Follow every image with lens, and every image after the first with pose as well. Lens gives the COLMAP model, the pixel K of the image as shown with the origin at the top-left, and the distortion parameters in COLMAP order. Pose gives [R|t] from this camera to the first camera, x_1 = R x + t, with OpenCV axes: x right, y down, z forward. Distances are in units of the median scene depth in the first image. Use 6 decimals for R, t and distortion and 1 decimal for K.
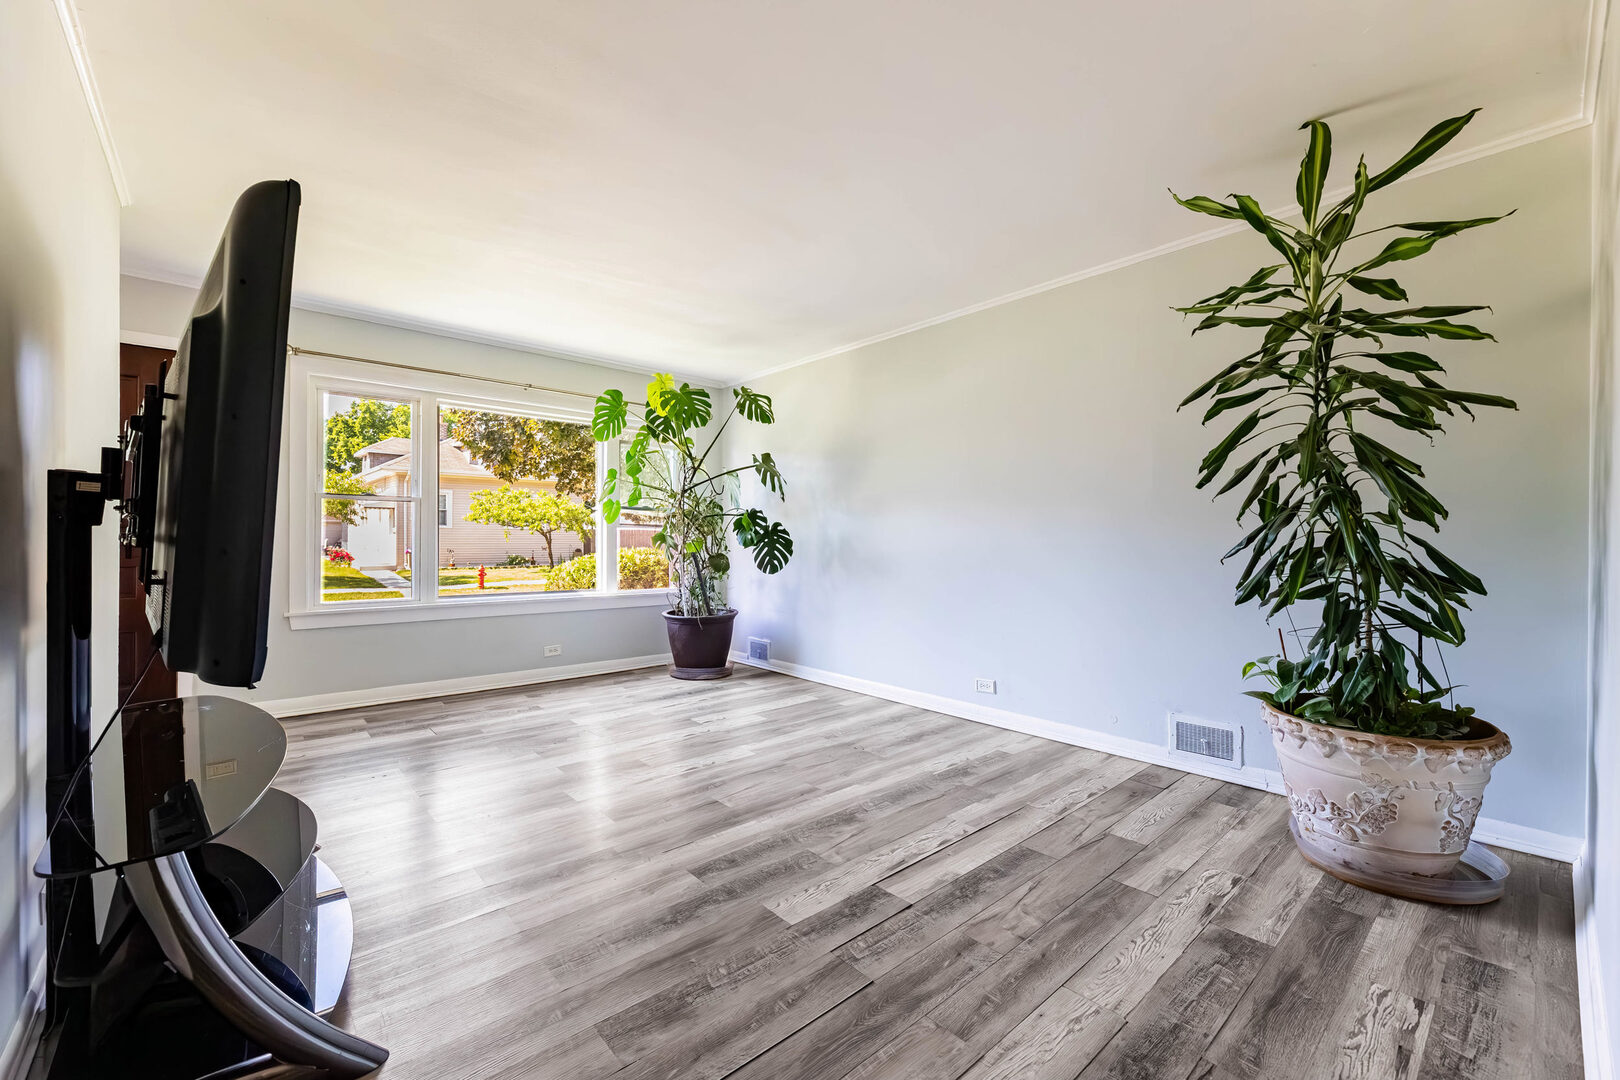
lens RADIAL K [[656.4, 0, 805.8], [0, 656.4, 536.9], [0, 0, 1]] dist [0.000140, -0.000010]
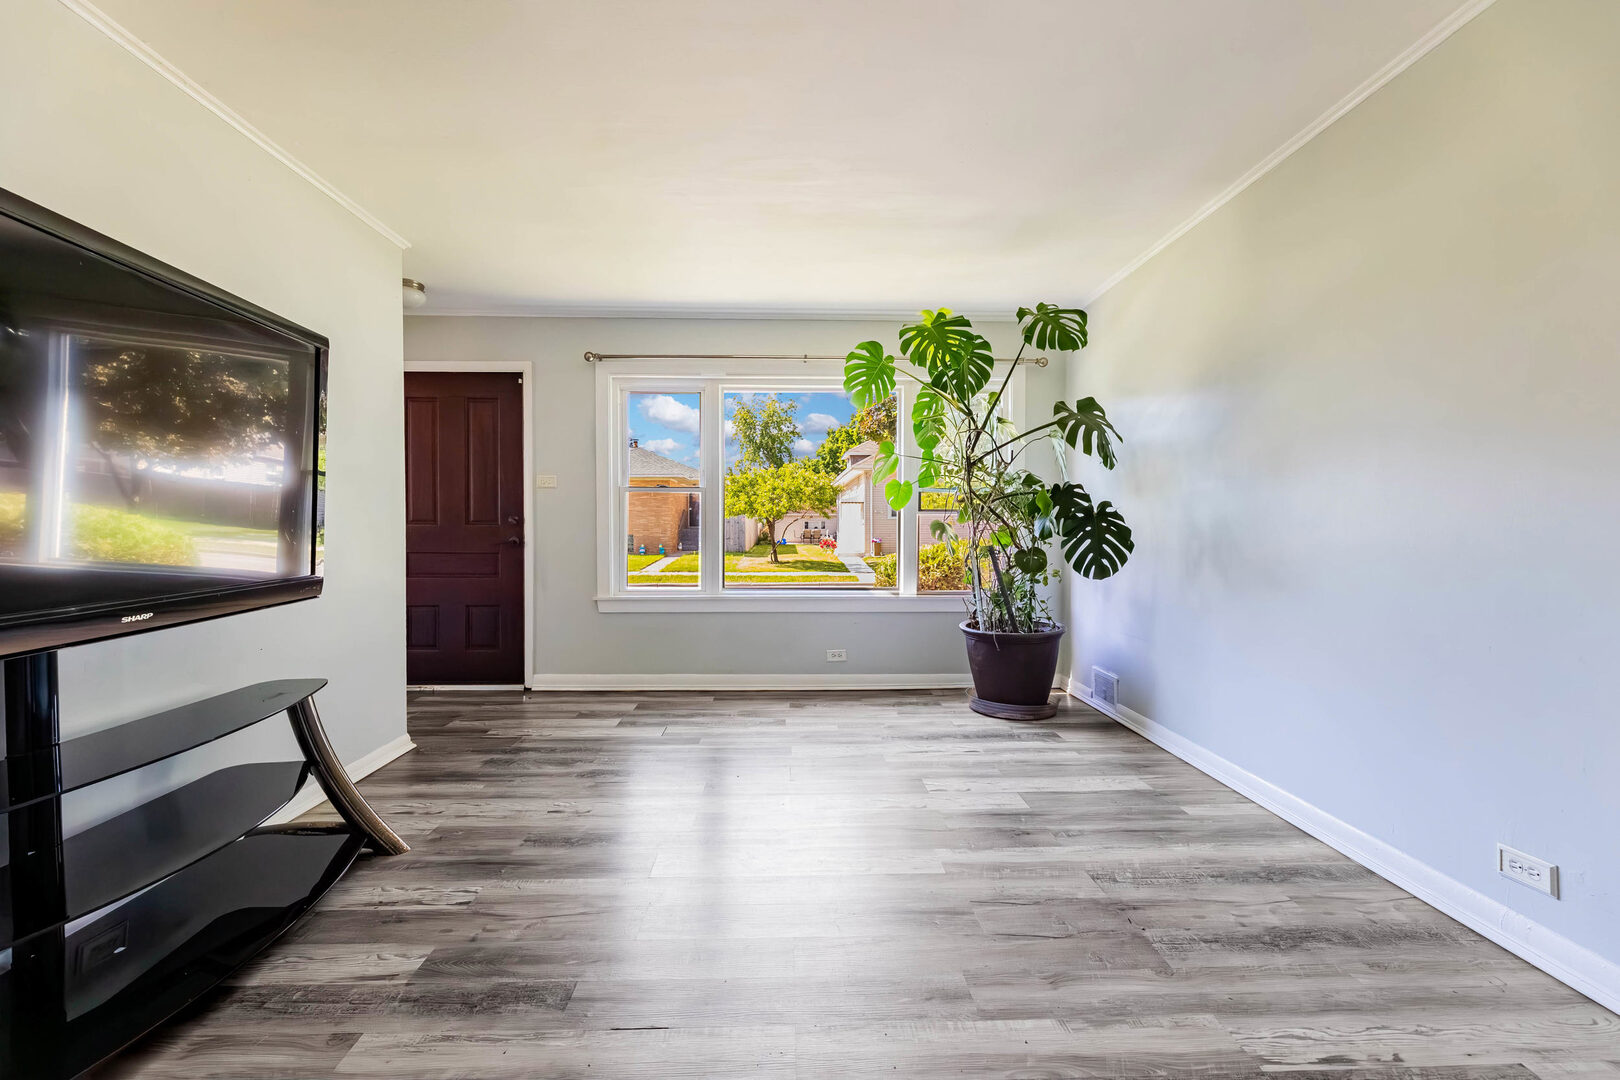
lens RADIAL K [[661.2, 0, 805.3], [0, 661.2, 536.0], [0, 0, 1]] dist [-0.000072, -0.000092]
pose [[0.765975, 0.001945, -0.642867, 0.187775], [0.006938, 0.999912, 0.011291, 0.003802], [0.642833, -0.013109, 0.765894, 0.371005]]
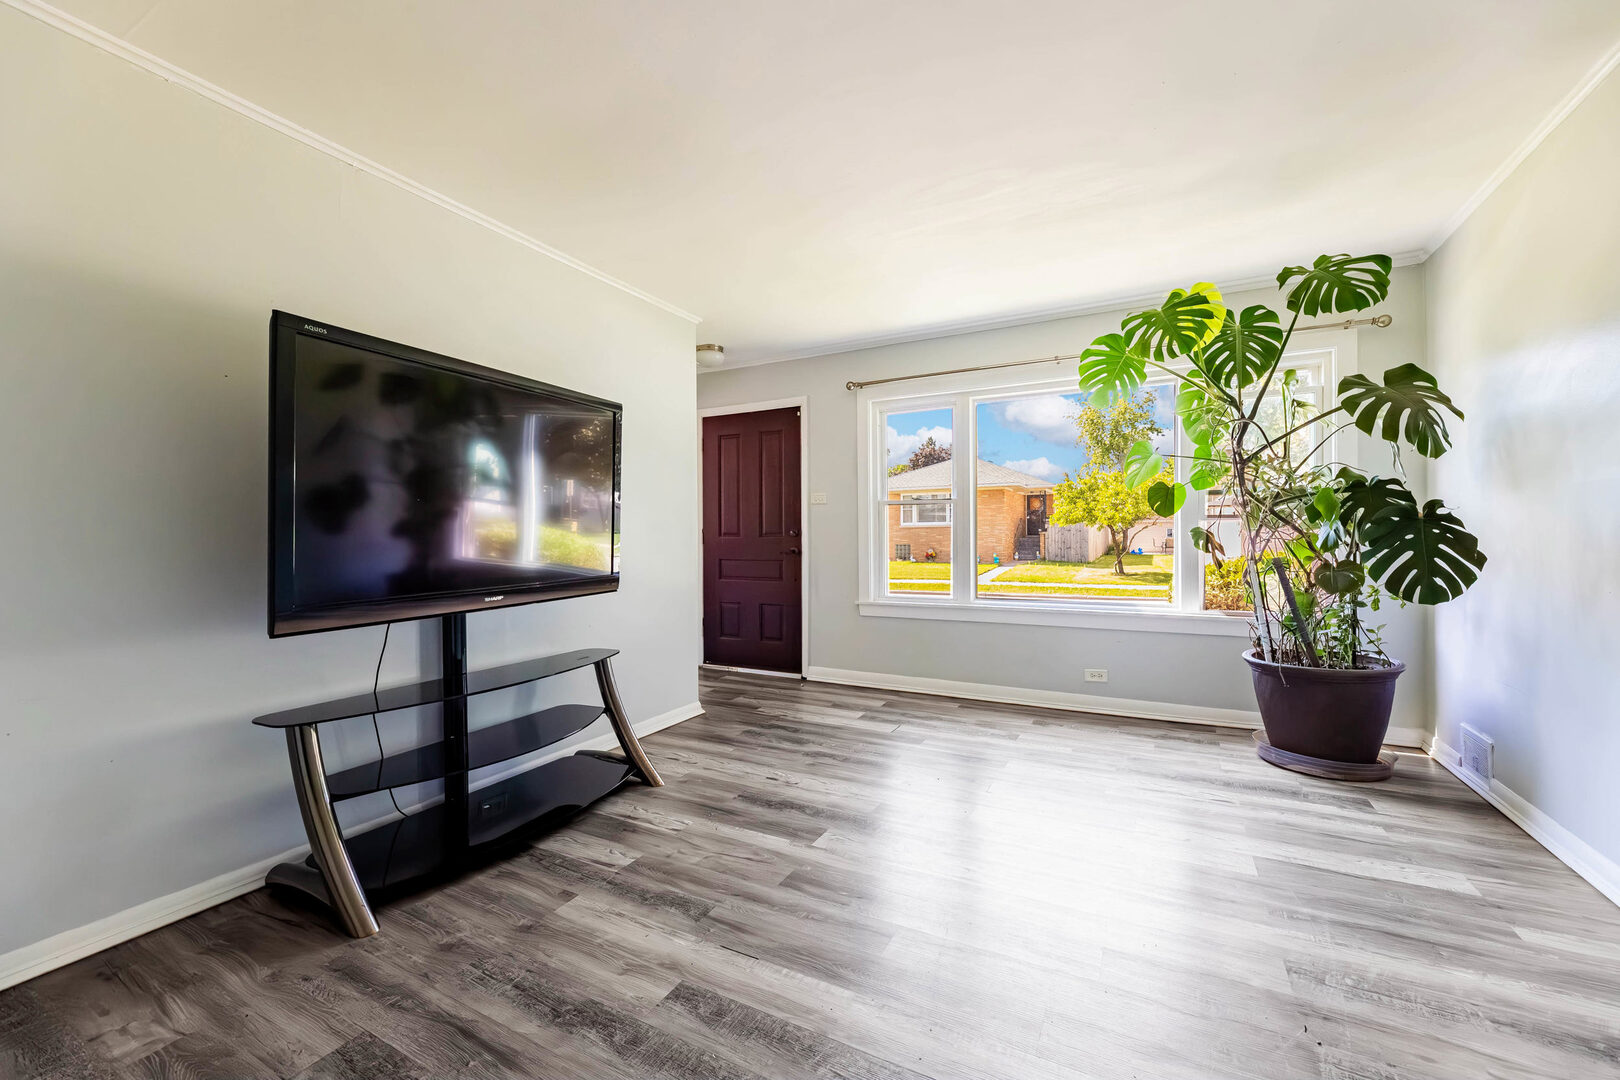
lens RADIAL K [[656.4, 0, 805.8], [0, 656.4, 536.9], [0, 0, 1]] dist [0.000140, -0.000010]
pose [[0.343547, -0.010456, -0.939077, 0.316400], [0.012516, 0.999900, -0.006554, 0.003450], [0.939052, -0.009502, 0.343643, 0.481123]]
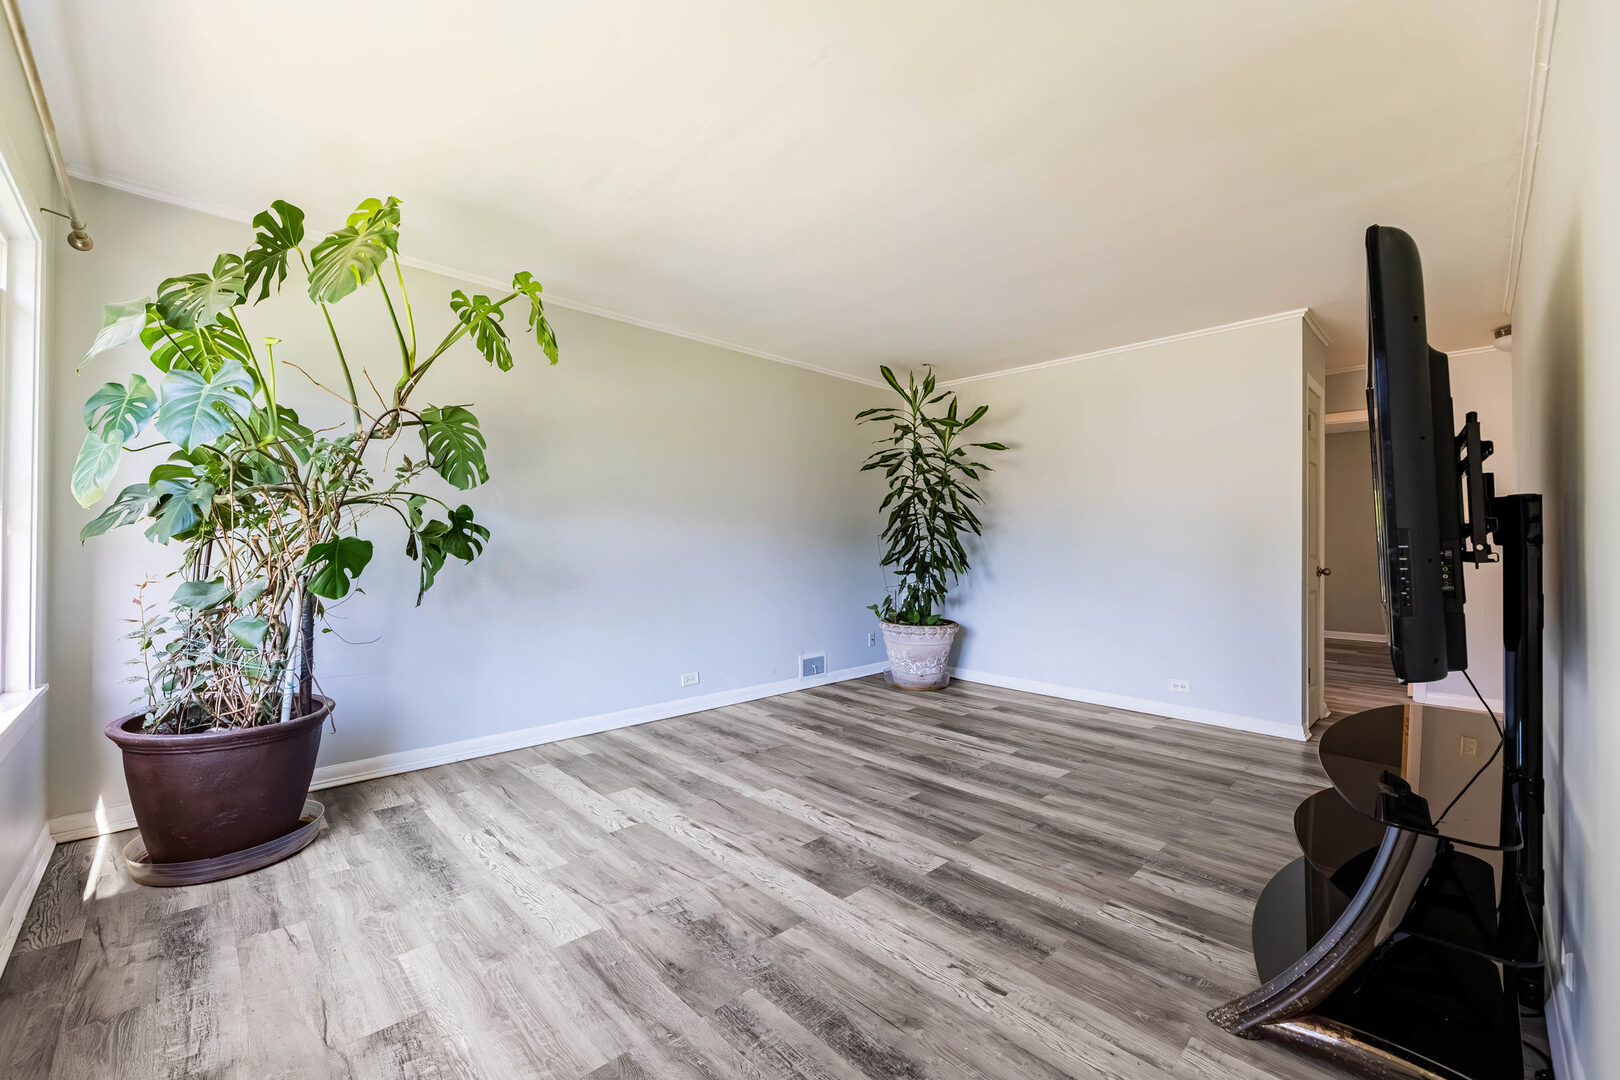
lens RADIAL K [[644.0, 0, 803.8], [0, 644.0, 538.5], [0, 0, 1]] dist [-0.000025, 0.000077]
pose [[-0.037354, 0.006778, 0.999279, -0.804706], [-0.007372, 0.999948, -0.007058, -0.003913], [-0.999275, -0.007631, -0.037302, 0.836931]]
